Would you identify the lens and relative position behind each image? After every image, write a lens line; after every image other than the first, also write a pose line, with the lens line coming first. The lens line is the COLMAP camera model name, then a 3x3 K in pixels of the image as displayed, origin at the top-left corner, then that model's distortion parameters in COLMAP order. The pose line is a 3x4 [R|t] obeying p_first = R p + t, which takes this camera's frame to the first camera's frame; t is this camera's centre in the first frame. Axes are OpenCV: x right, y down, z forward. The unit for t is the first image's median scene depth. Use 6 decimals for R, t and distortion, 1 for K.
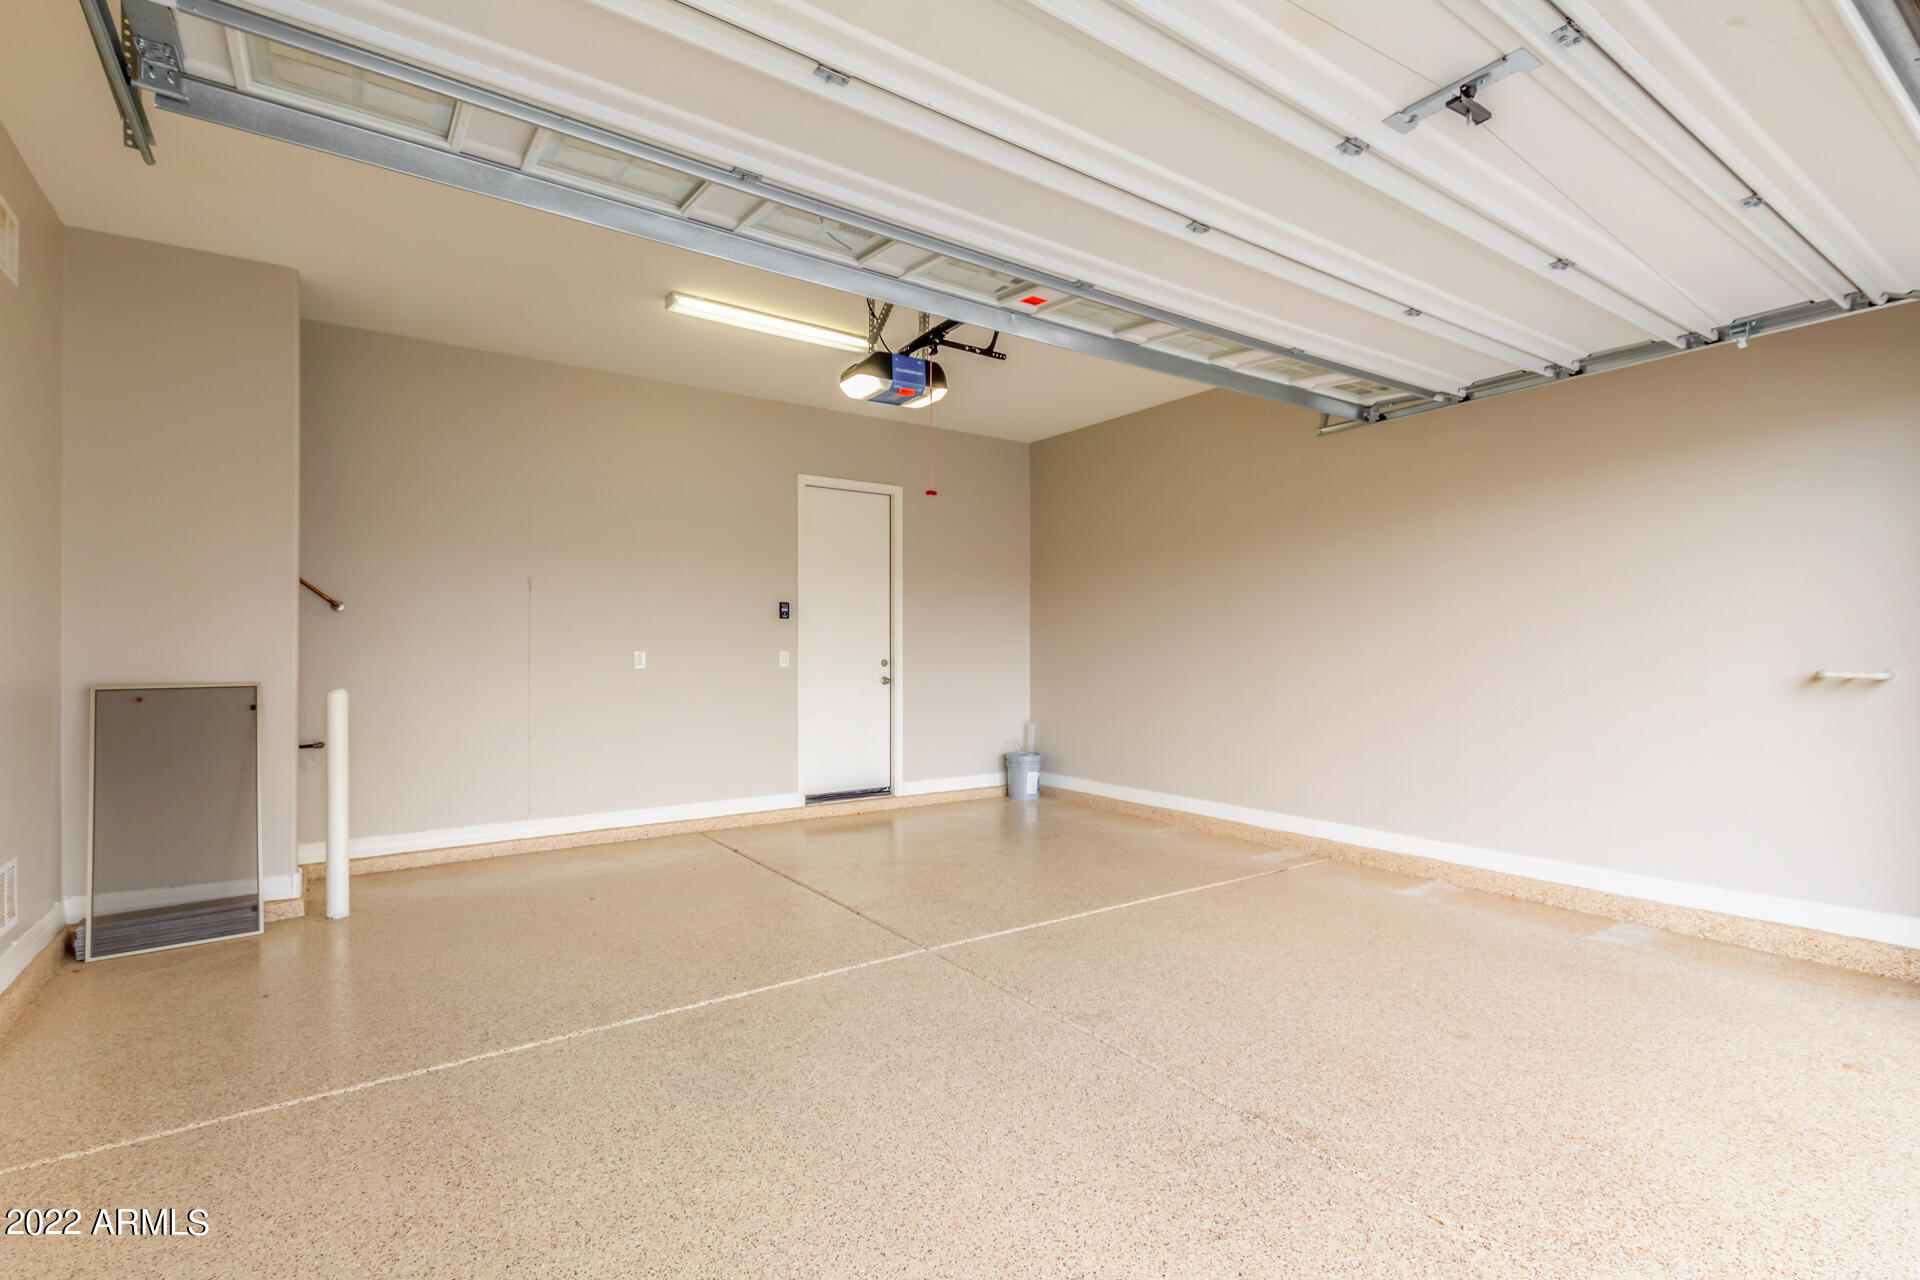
lens RADIAL K [[895.0, 0, 966.4], [0, 895.0, 650.4], [0, 0, 1]] dist [0.005677, 0.003112]
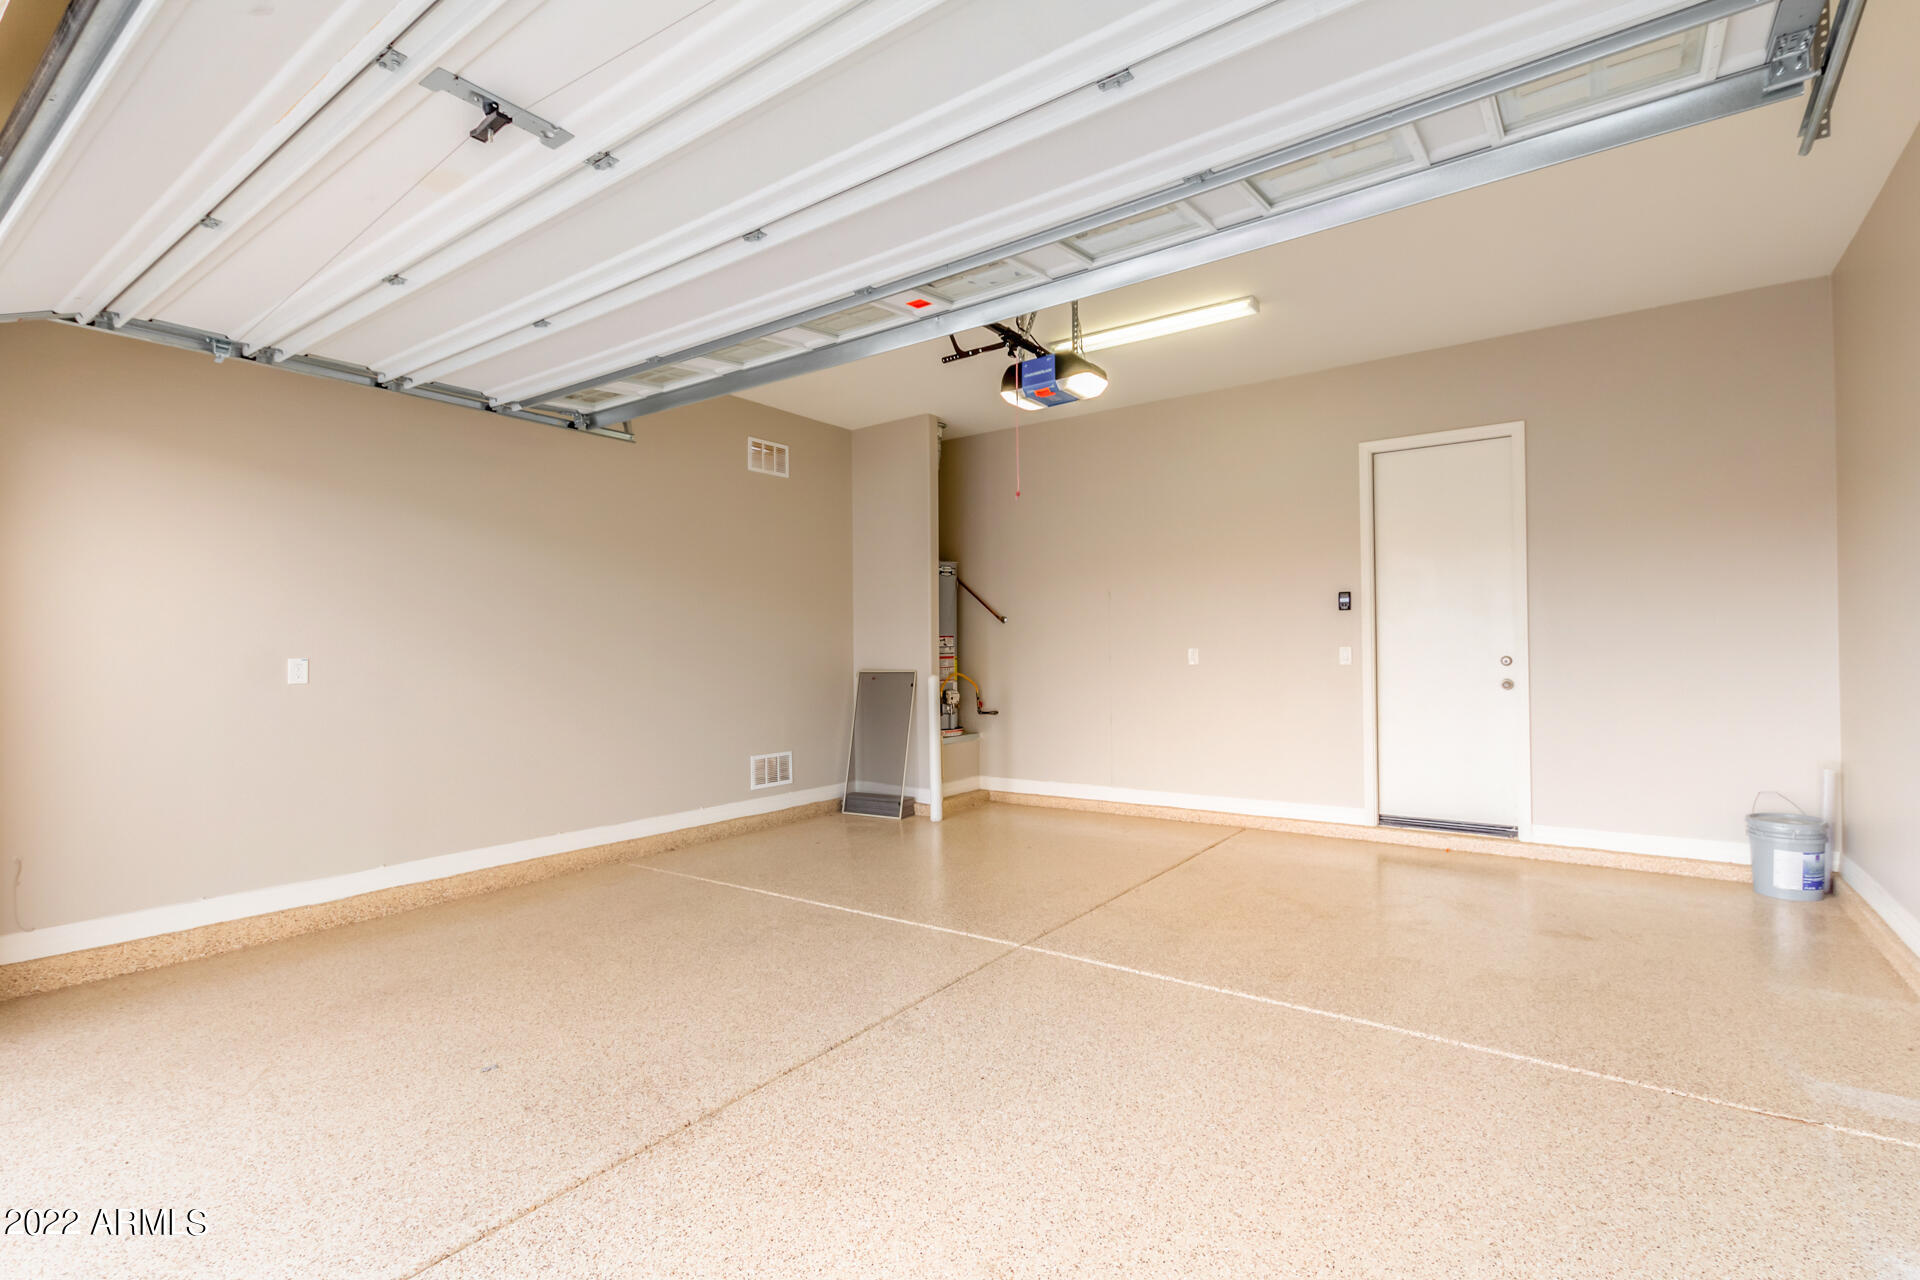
lens RADIAL K [[895.0, 0, 970.8], [0, 895.0, 639.5], [0, 0, 1]] dist [0.005677, 0.003112]
pose [[0.324821, -0.016585, -0.945630, 0.823332], [0.009991, 0.999851, -0.014104, 0.003419], [0.945723, -0.004867, 0.324938, 0.570057]]
